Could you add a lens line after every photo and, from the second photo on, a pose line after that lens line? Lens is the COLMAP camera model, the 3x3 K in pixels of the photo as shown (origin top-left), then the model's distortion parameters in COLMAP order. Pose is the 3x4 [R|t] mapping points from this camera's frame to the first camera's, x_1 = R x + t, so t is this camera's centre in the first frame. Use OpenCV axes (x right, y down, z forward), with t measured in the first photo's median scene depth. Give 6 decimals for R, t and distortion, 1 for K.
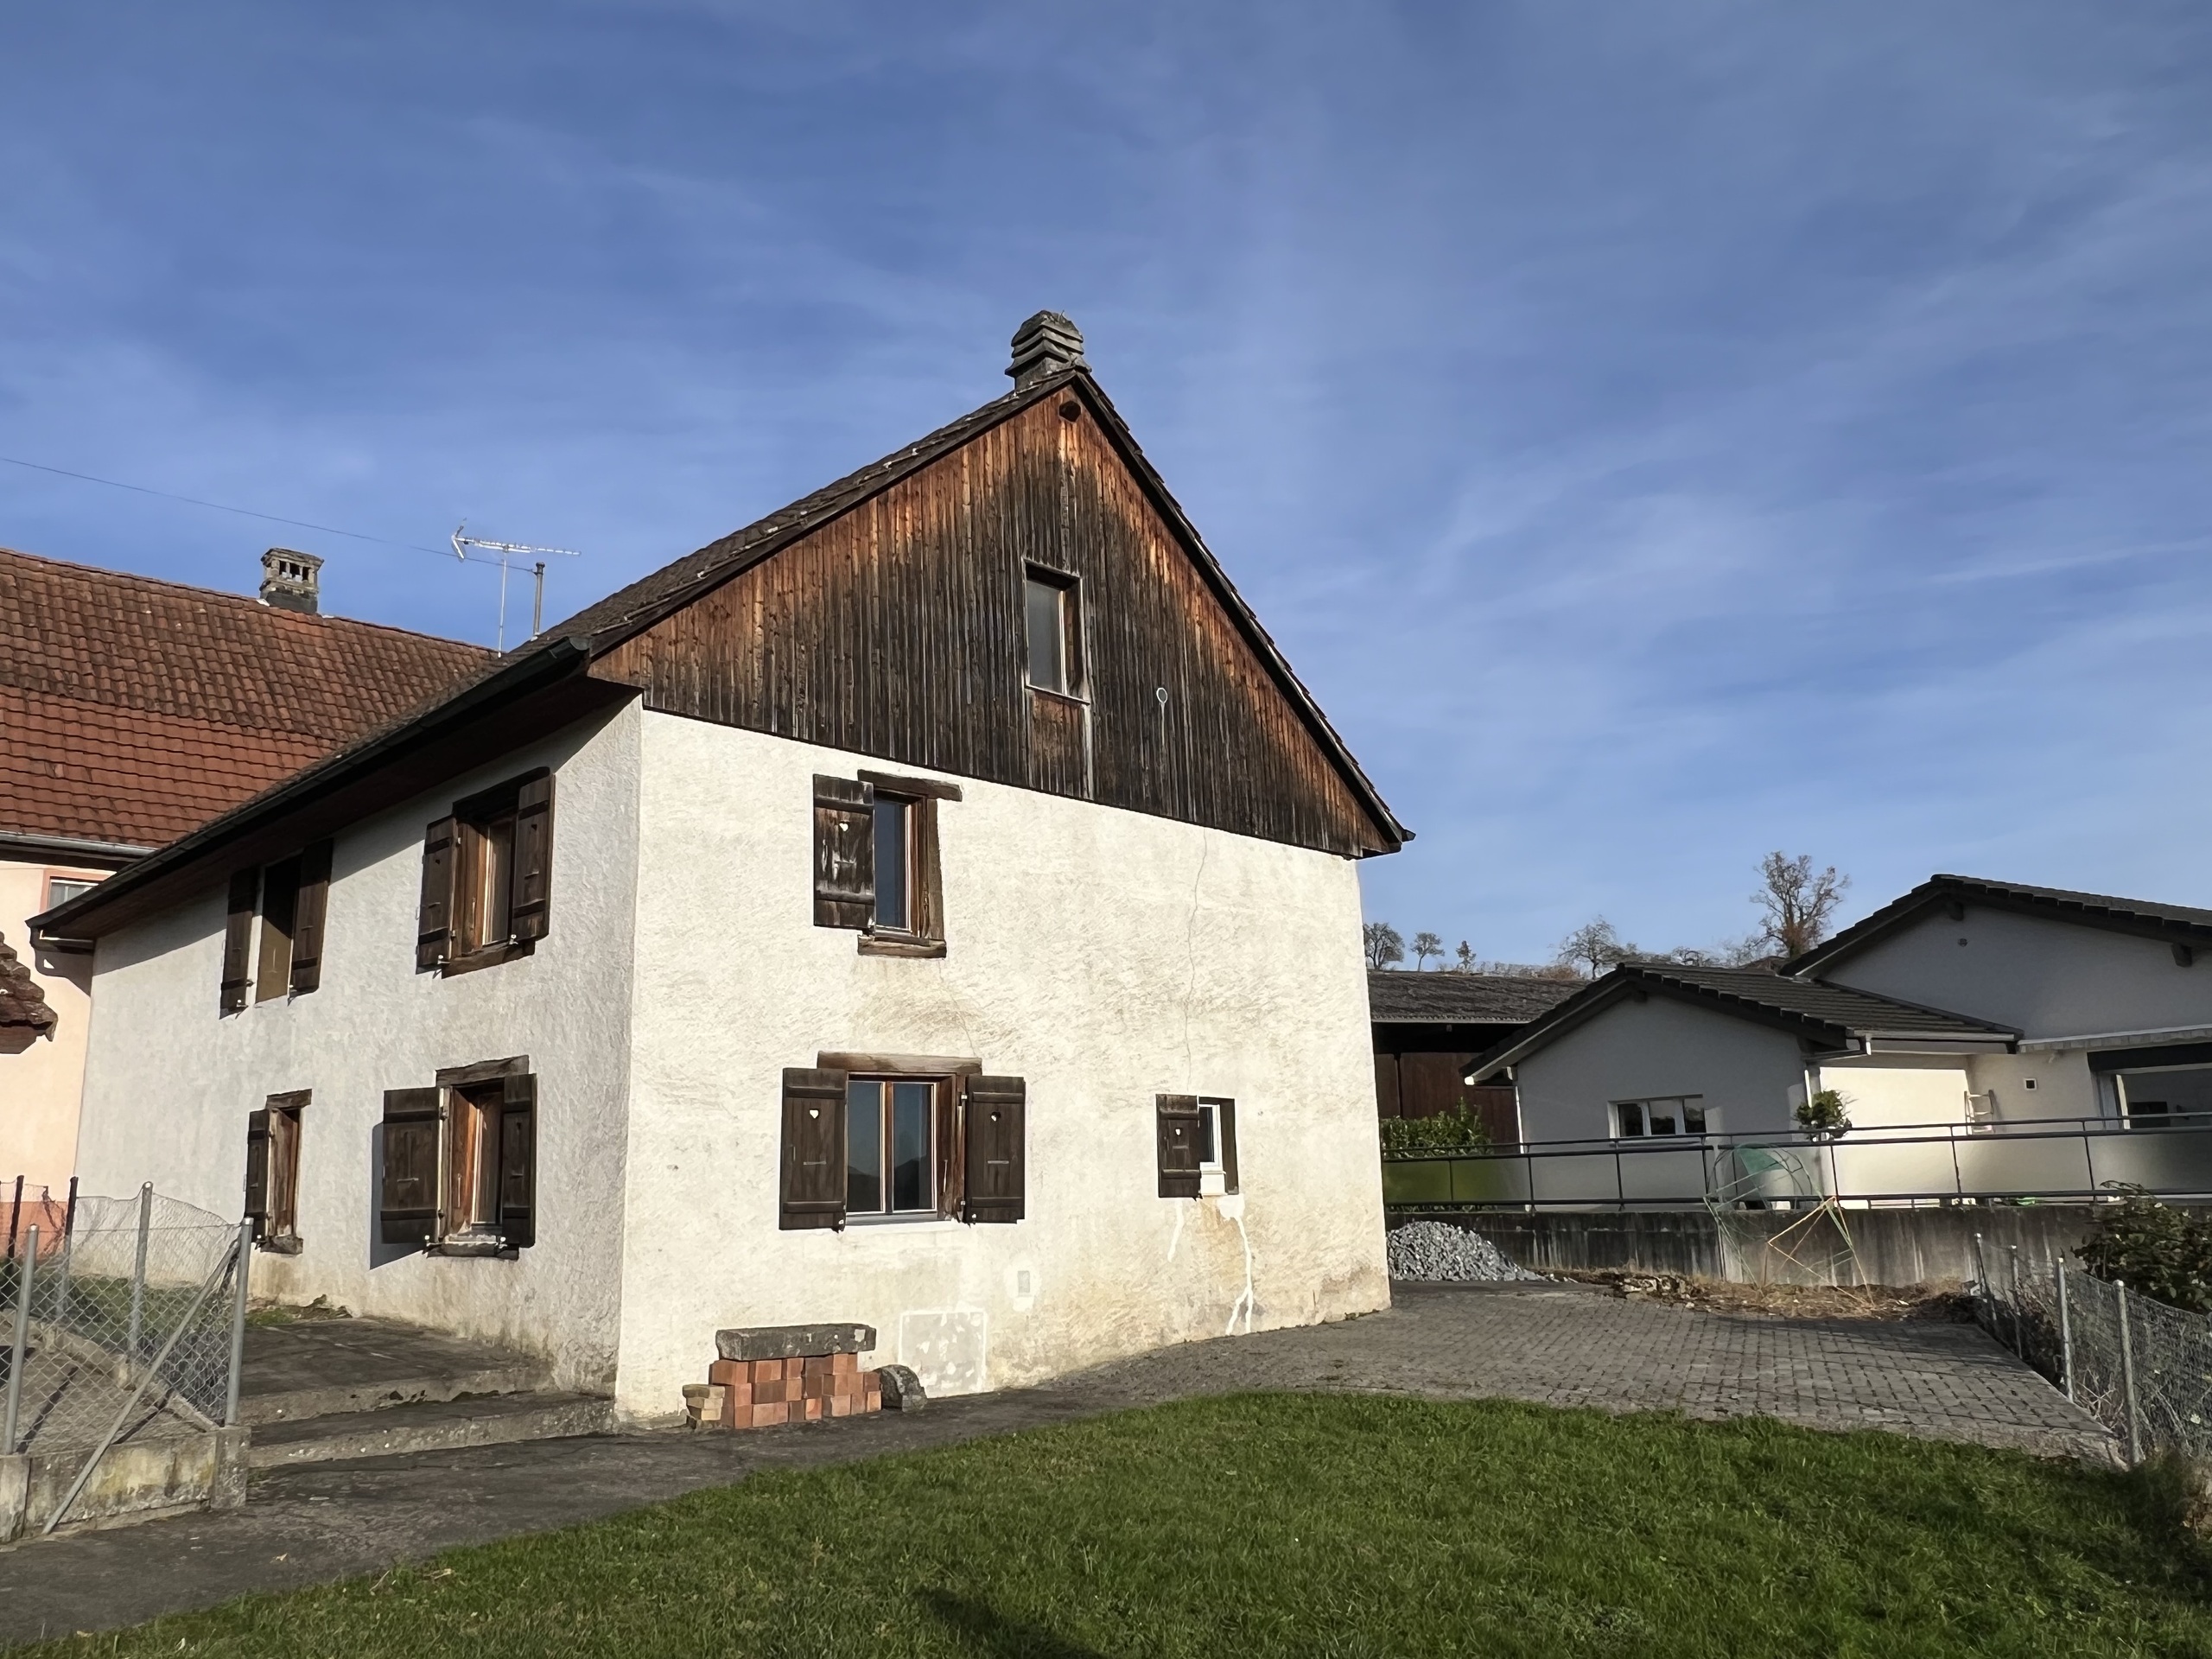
lens RADIAL K [[1643.1, 0, 1106.0], [0, 1643.1, 829.5], [0, 0, 1]] dist [0.006266, -0.003593]
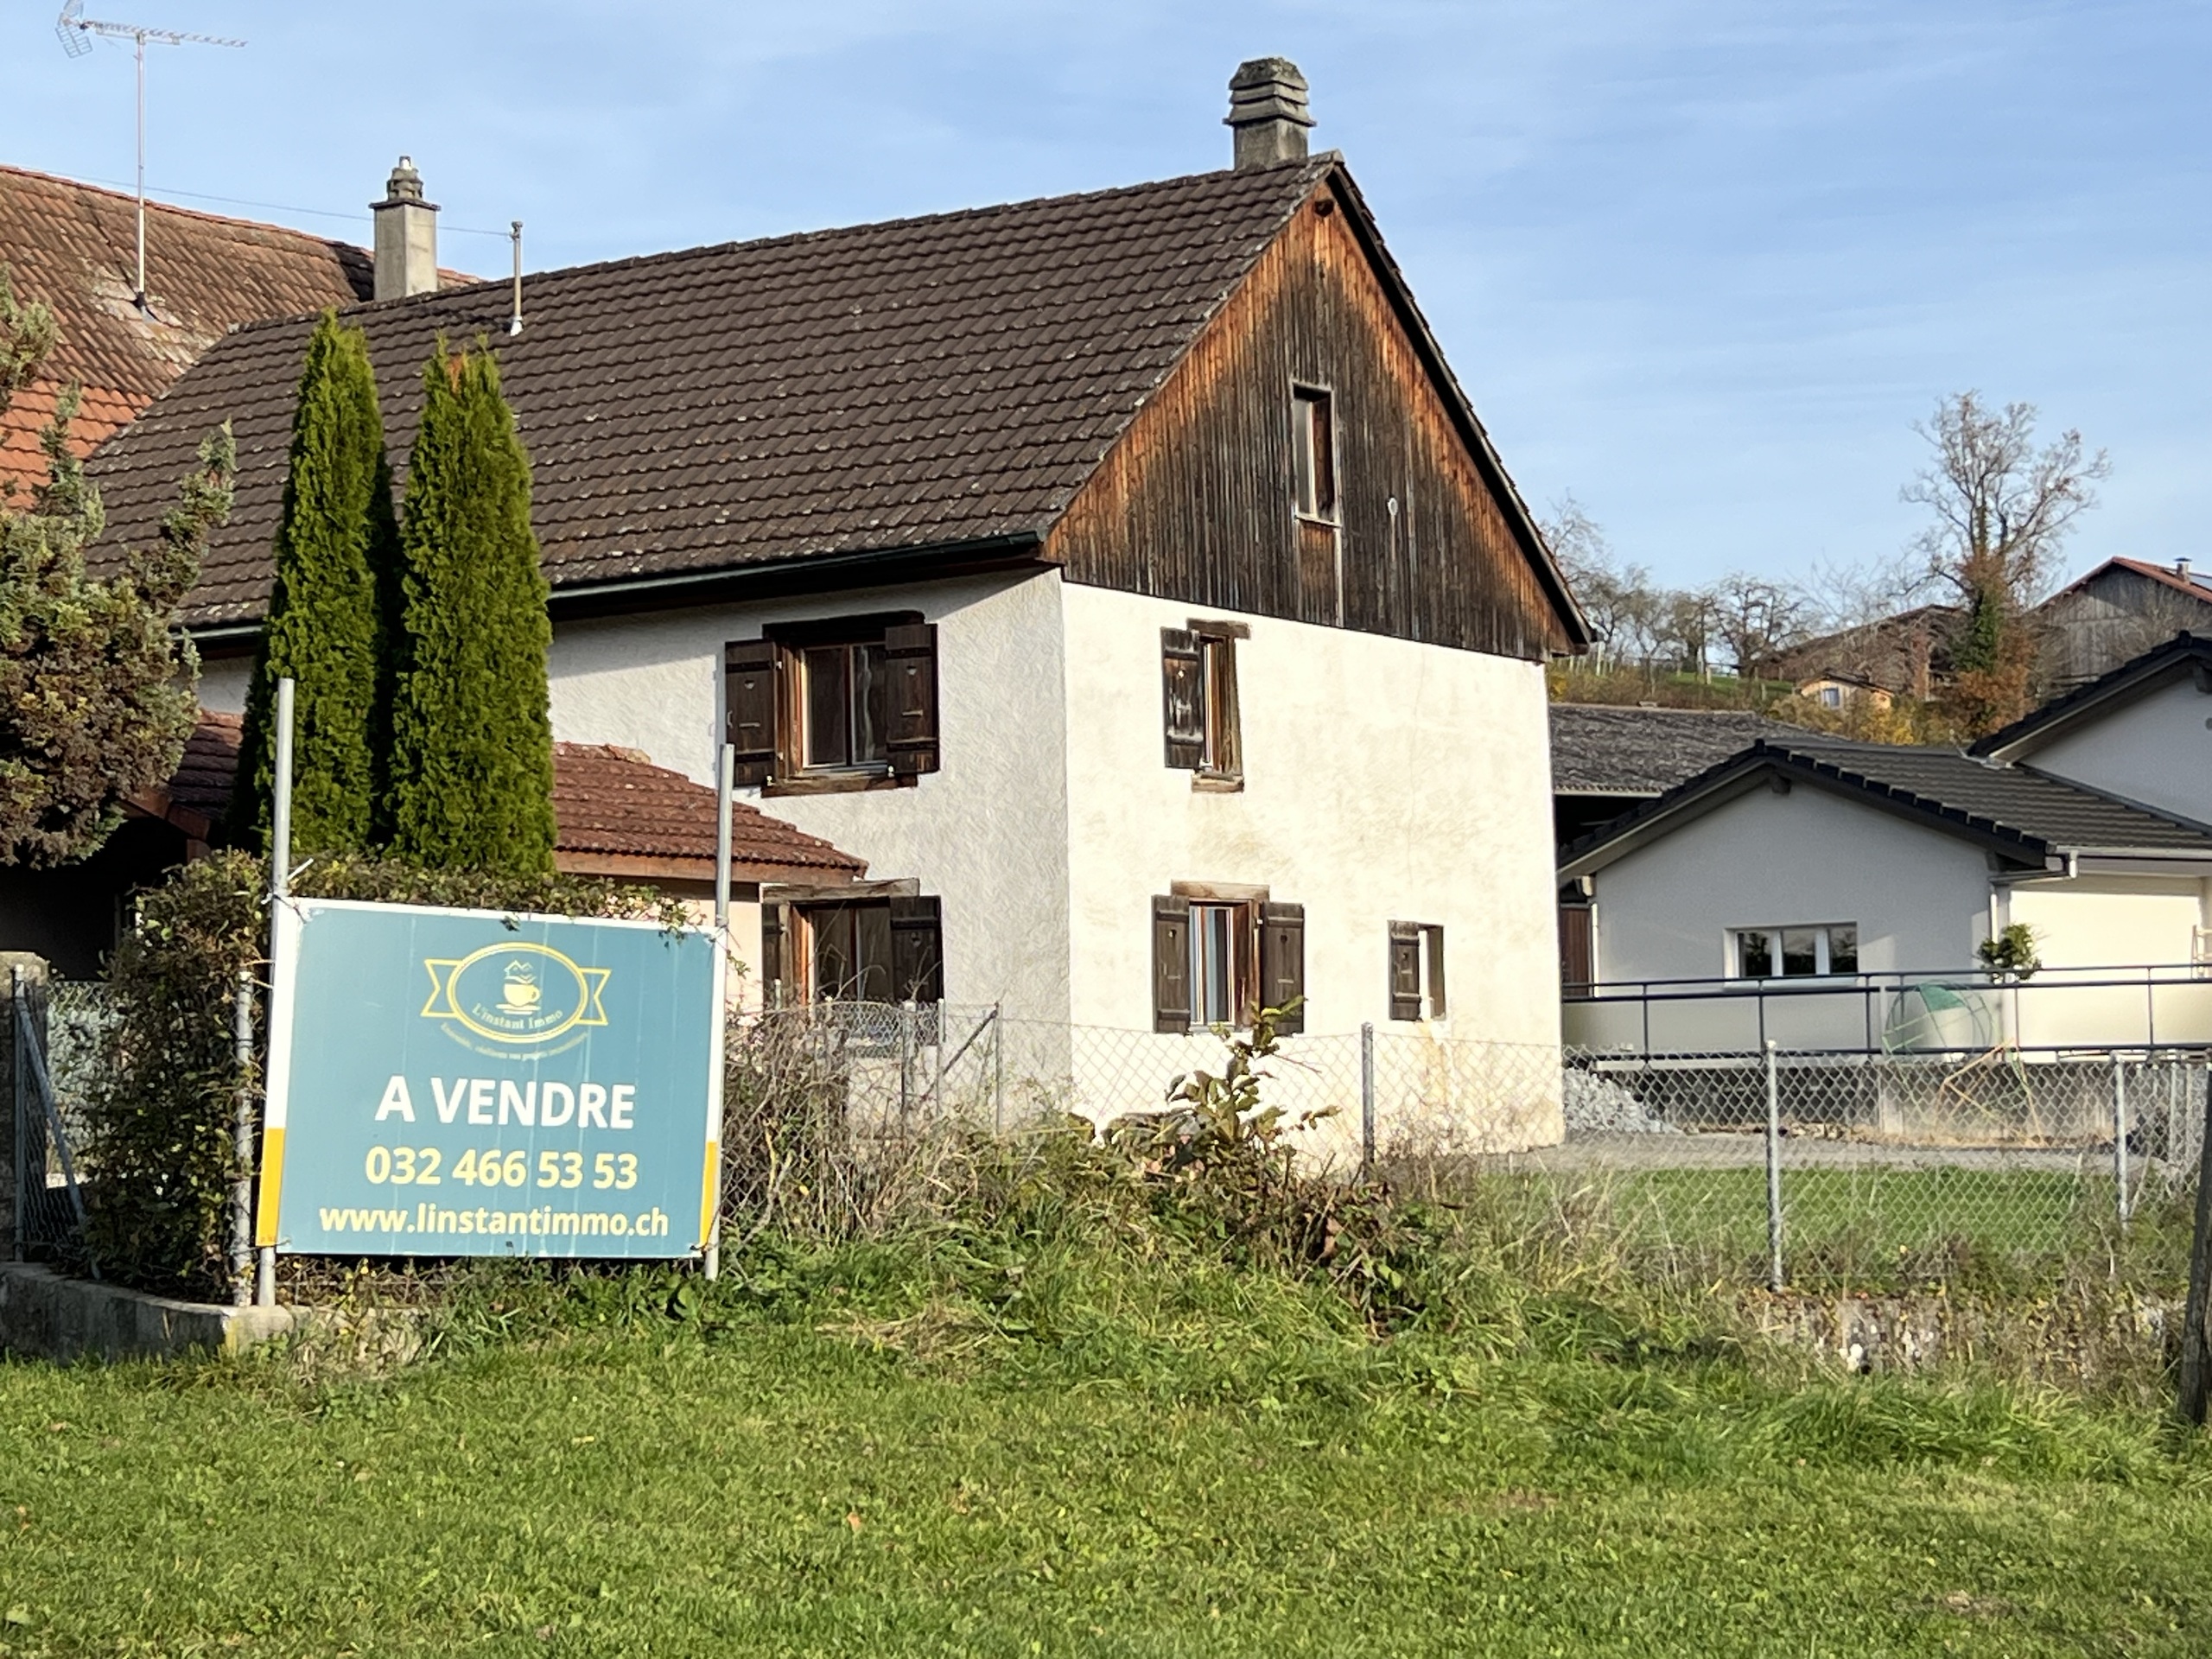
lens RADIAL K [[4781.1, 0, 1106.0], [0, 4781.1, 829.5], [0, 0, 1]] dist [0.199865, 0.115922]
pose [[0.975814, 0.022328, 0.217458, -0.722935], [-0.054769, 0.988014, 0.144322, -0.286448], [-0.211629, -0.152742, 0.965341, -1.663389]]
